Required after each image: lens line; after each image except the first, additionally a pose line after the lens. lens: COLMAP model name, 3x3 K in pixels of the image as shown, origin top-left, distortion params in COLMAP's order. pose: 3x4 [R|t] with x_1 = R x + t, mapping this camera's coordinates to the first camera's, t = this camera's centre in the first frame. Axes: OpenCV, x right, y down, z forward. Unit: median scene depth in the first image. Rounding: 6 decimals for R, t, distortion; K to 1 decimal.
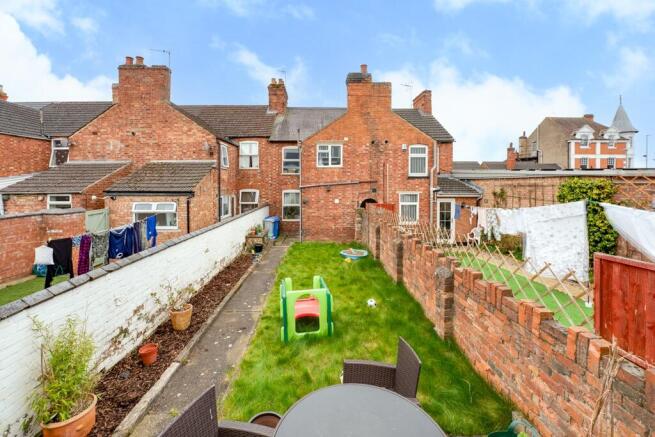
lens RADIAL K [[280.6, 0, 315.1], [0, 280.6, 186.8], [0, 0, 1]] dist [-0.017193, 0.000621]
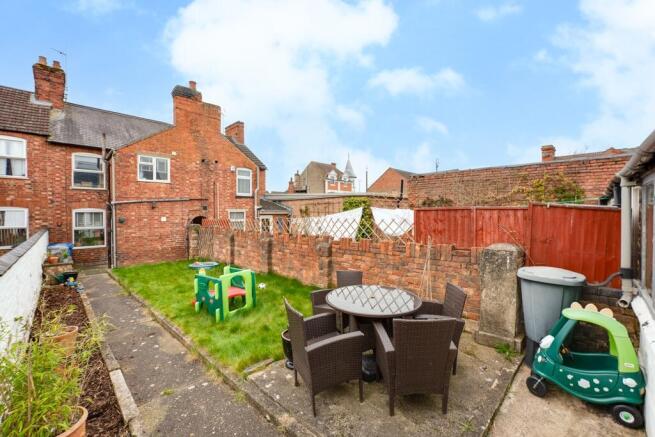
lens RADIAL K [[280.6, 0, 324.2], [0, 280.6, 217.7], [0, 0, 1]] dist [-0.017193, 0.000621]
pose [[0.702528, -0.008137, 0.711610, -0.205134], [0.010862, 0.999941, 0.000710, 0.051287], [-0.711573, 0.007231, 0.702575, -0.022619]]
